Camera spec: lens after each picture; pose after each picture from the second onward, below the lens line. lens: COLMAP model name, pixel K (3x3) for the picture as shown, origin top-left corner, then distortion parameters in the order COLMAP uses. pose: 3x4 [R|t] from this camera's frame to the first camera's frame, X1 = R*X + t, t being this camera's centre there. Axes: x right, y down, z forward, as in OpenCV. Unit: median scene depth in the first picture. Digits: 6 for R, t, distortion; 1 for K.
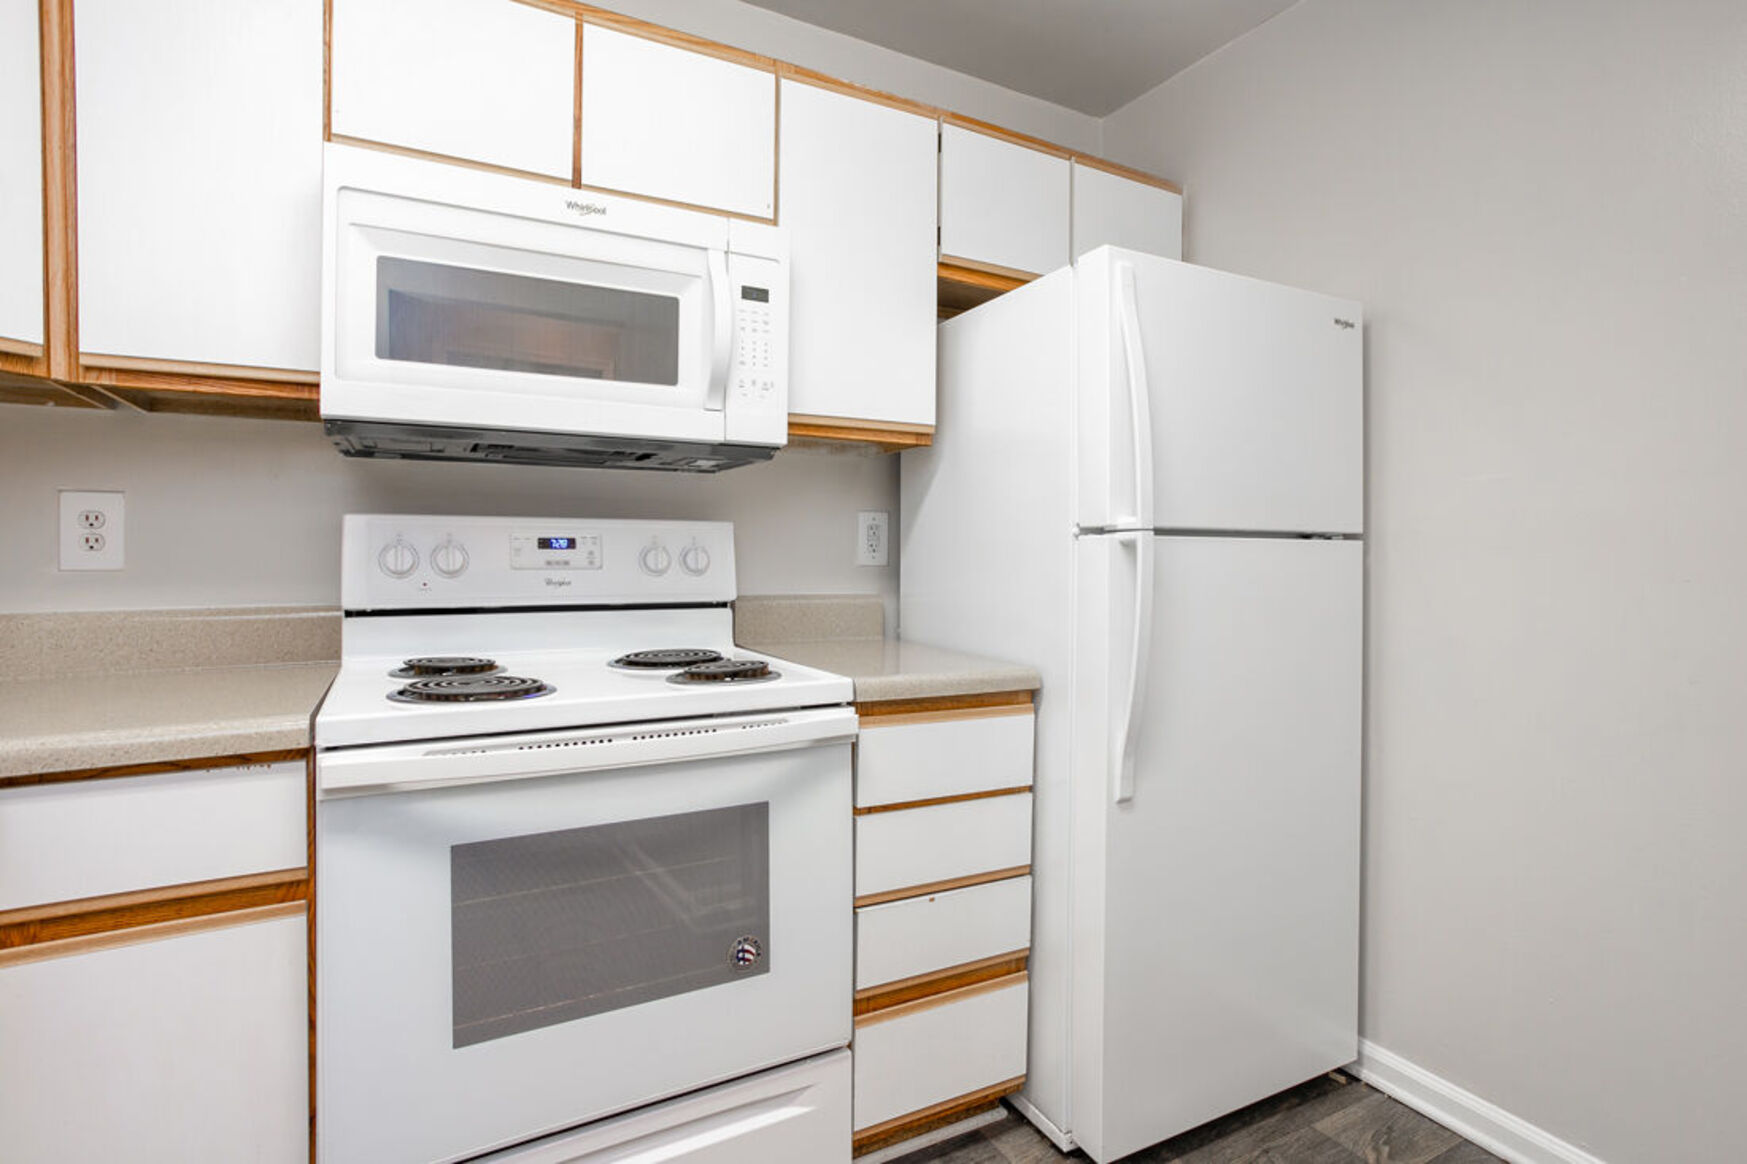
lens RADIAL K [[886.4, 0, 869.7], [0, 886.4, 550.0], [0, 0, 1]] dist [-0.061162, 0.039102]
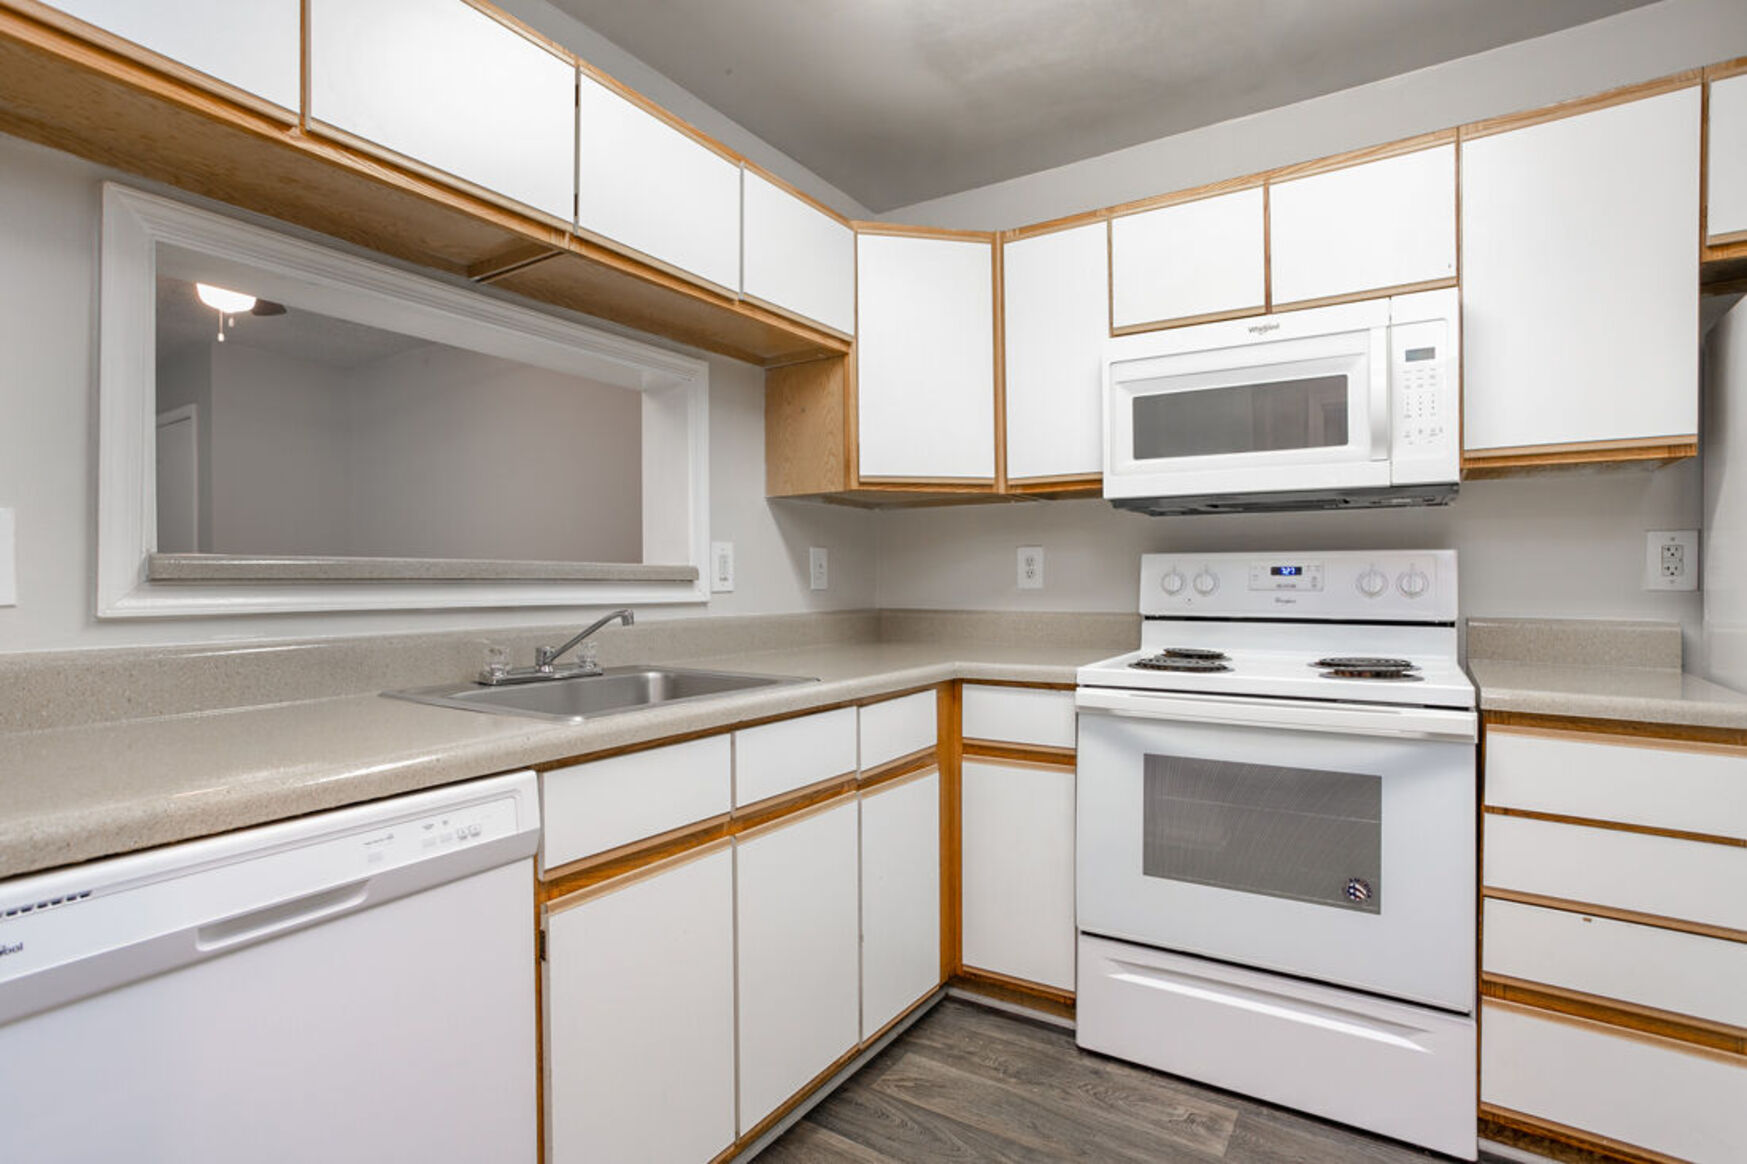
lens RADIAL K [[853.4, 0, 870.5], [0, 853.4, 578.2], [0, 0, 1]] dist [-0.051225, 0.028684]
pose [[0.488398, -0.007043, -0.872592, 0.505922], [0.005448, 0.999973, -0.005022, 0.006861], [0.872604, -0.002301, 0.488423, -0.184273]]
